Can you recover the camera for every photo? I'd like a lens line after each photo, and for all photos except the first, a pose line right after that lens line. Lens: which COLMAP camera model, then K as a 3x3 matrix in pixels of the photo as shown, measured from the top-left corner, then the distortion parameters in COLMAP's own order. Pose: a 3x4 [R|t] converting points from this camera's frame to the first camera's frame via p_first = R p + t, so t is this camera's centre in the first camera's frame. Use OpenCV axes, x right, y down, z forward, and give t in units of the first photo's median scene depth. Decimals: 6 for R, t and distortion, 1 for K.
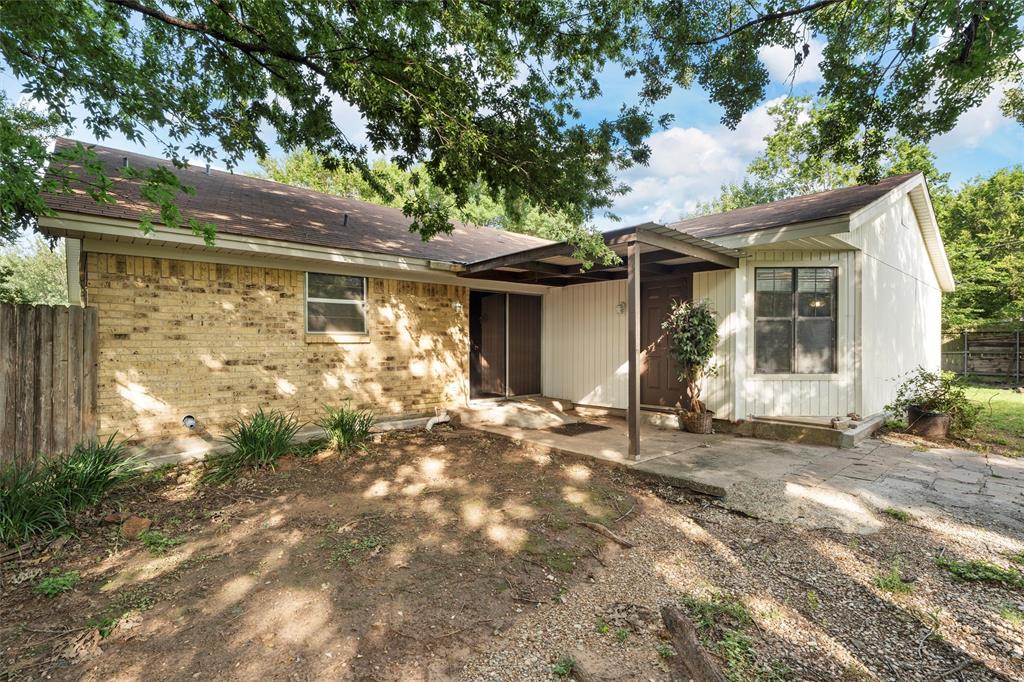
lens RADIAL K [[415.5, 0, 514.5], [0, 415.5, 344.5], [0, 0, 1]] dist [0.000712, 0.000113]
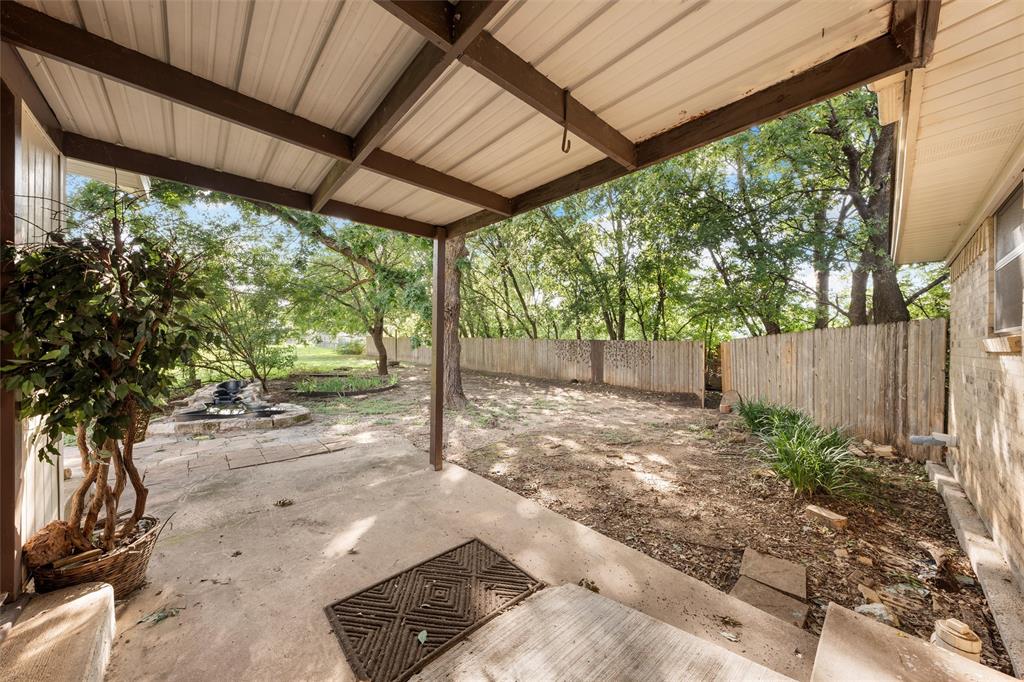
lens RADIAL K [[354.9, 0, 512.0], [0, 354.9, 341.0], [0, 0, 1]] dist [-0.000098, 0.000013]
pose [[-0.999910, -0.011292, -0.007194, 0.145172], [-0.011254, 0.999922, -0.005371, -0.012250], [0.007254, -0.005290, -0.999960, 2.134305]]
